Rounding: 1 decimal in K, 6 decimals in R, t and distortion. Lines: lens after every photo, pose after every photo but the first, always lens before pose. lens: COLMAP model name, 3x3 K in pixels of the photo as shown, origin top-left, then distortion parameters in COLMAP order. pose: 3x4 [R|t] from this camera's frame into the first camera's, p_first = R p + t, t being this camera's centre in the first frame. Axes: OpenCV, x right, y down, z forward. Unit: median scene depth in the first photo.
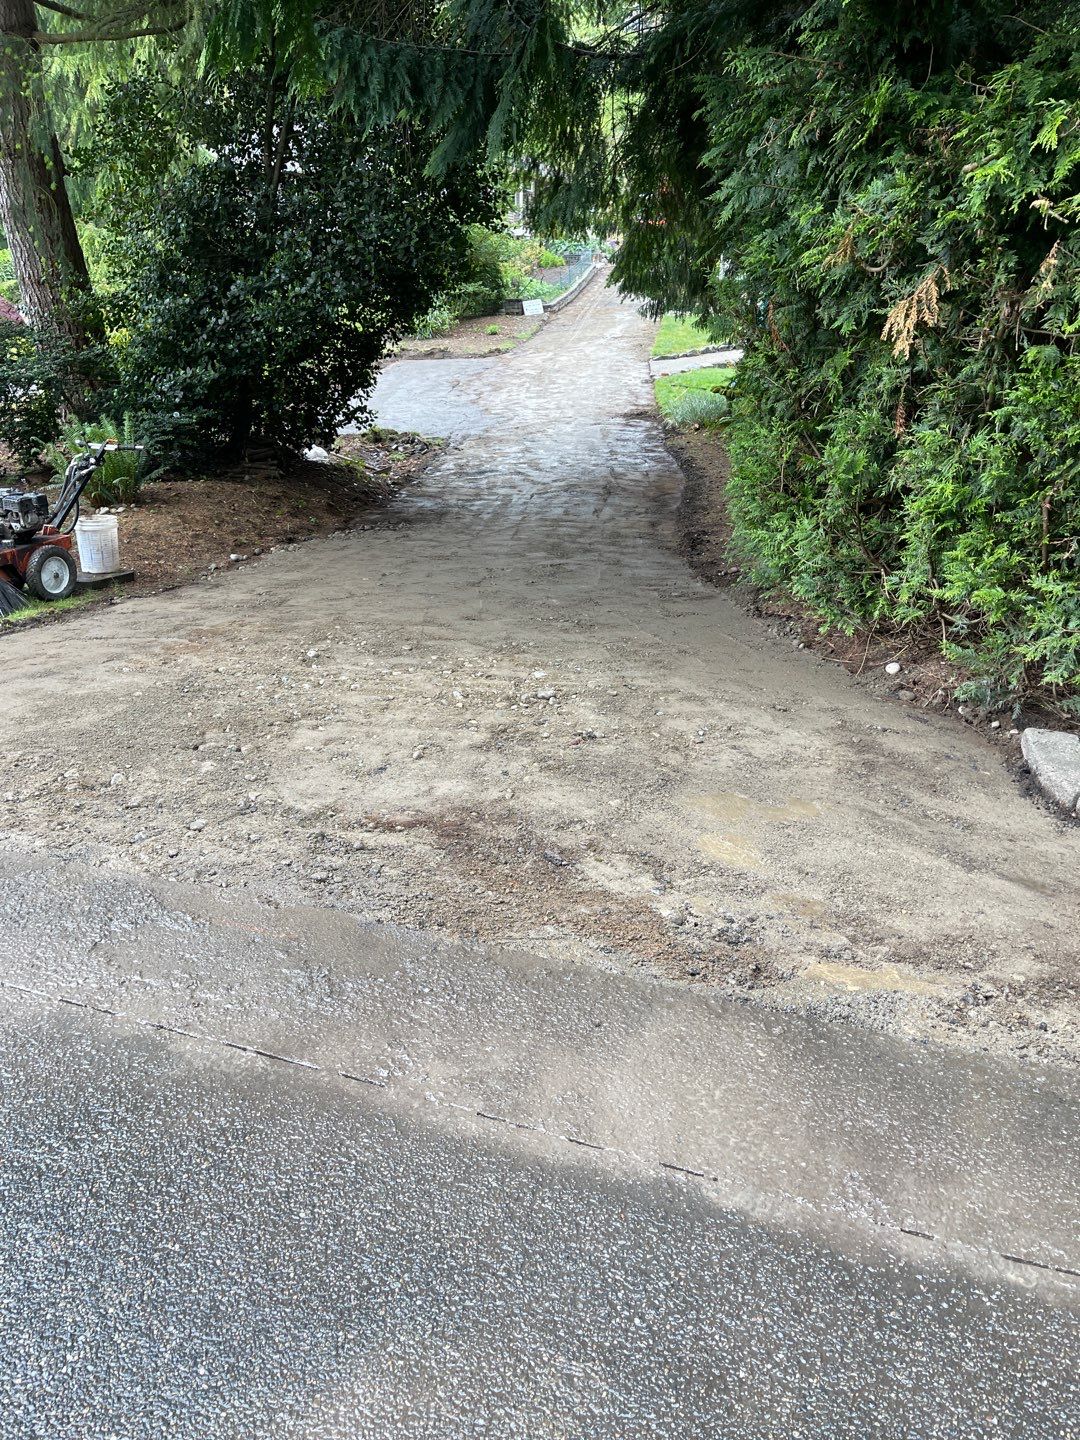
lens RADIAL K [[1093.9, 0, 540.0], [0, 1093.9, 720.0], [0, 0, 1]] dist [0.113339, -0.140032]
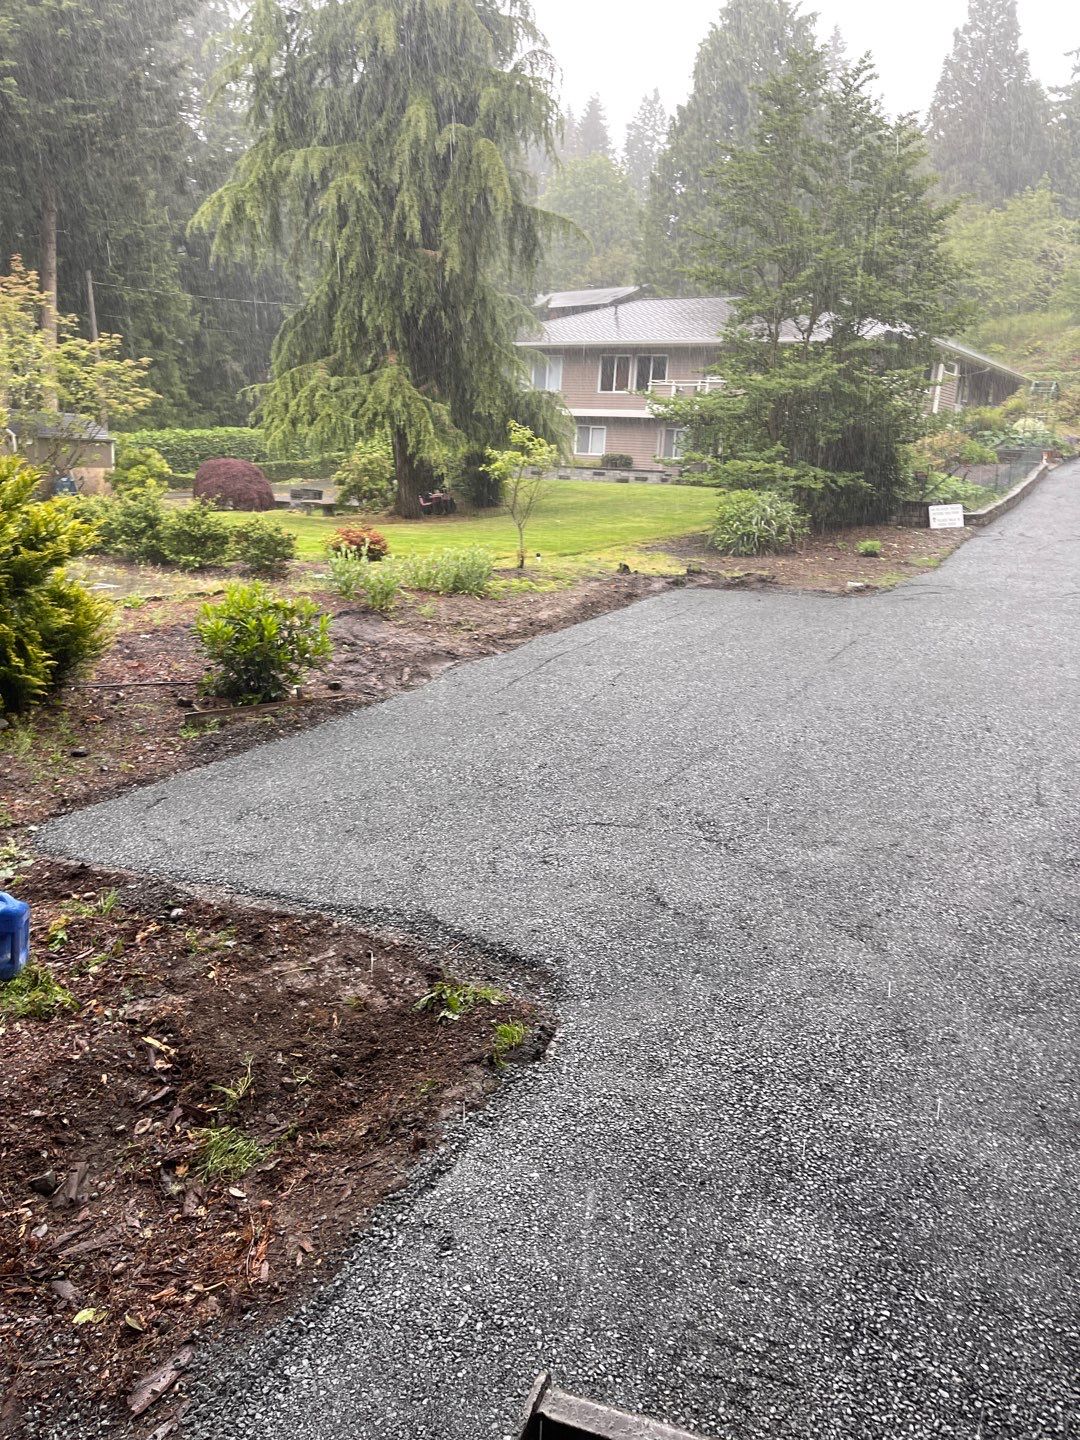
lens RADIAL K [[1093.9, 0, 540.0], [0, 1093.9, 720.0], [0, 0, 1]] dist [0.113339, -0.140032]
pose [[0.941047, 0.129281, -0.312596, -0.011080], [-0.178400, 0.974803, -0.133911, -0.140226], [0.287408, 0.181784, 0.940400, 0.378025]]
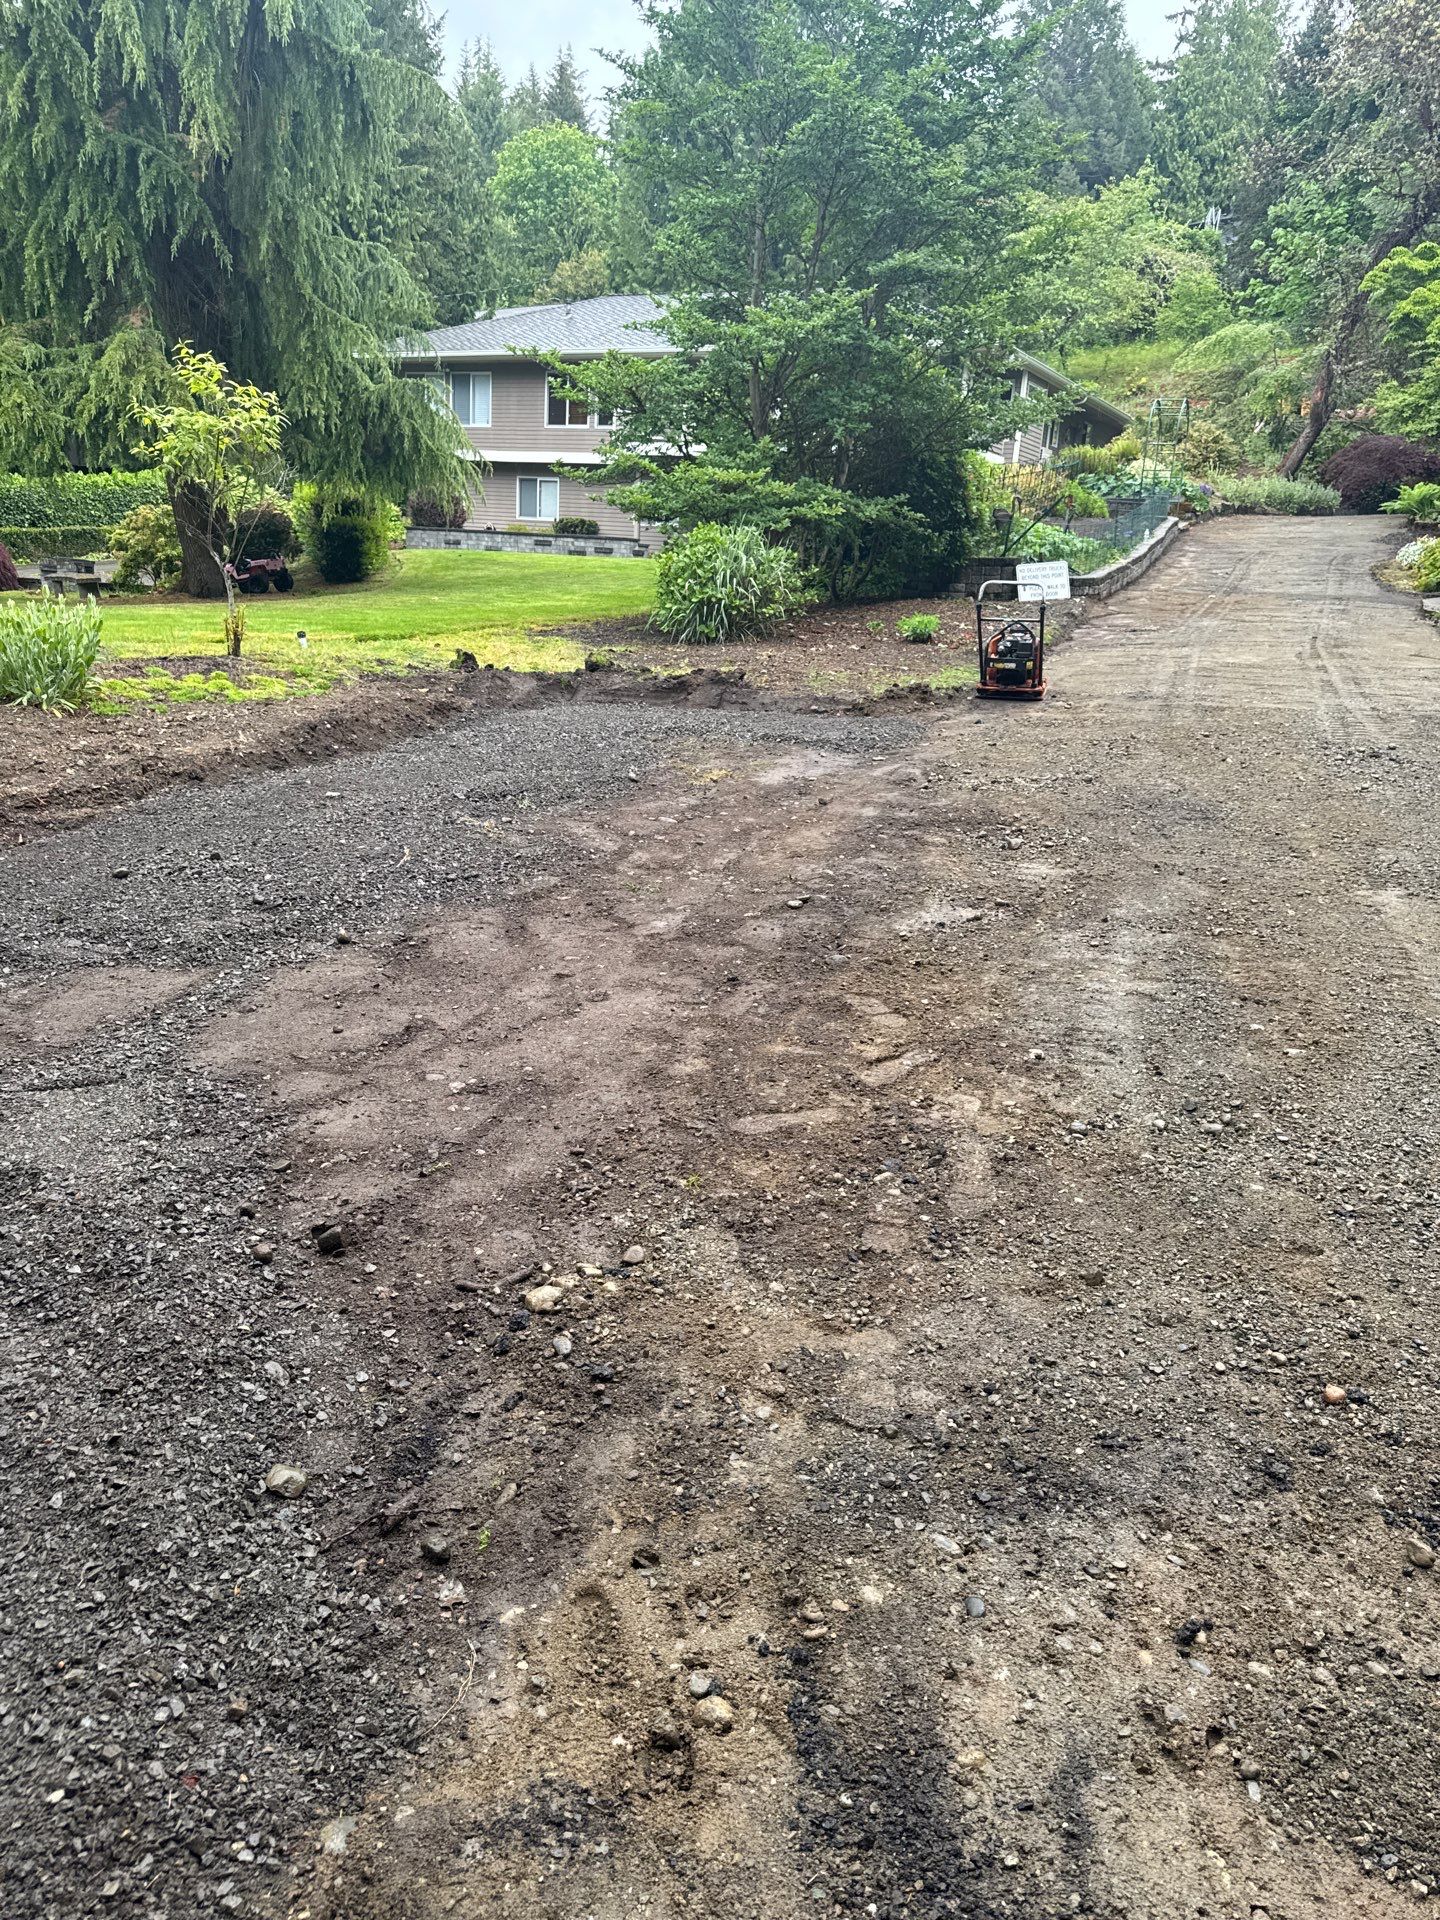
lens RADIAL K [[1398.5, 0, 712.1], [0, 1398.5, 1009.3], [0, 0, 1]] dist [0.060771, -0.067165]
pose [[0.977055, 0.119606, -0.176231, -0.014029], [-0.133927, 0.988394, -0.071702, -0.181826], [0.165610, 0.093659, 0.981734, 0.530771]]
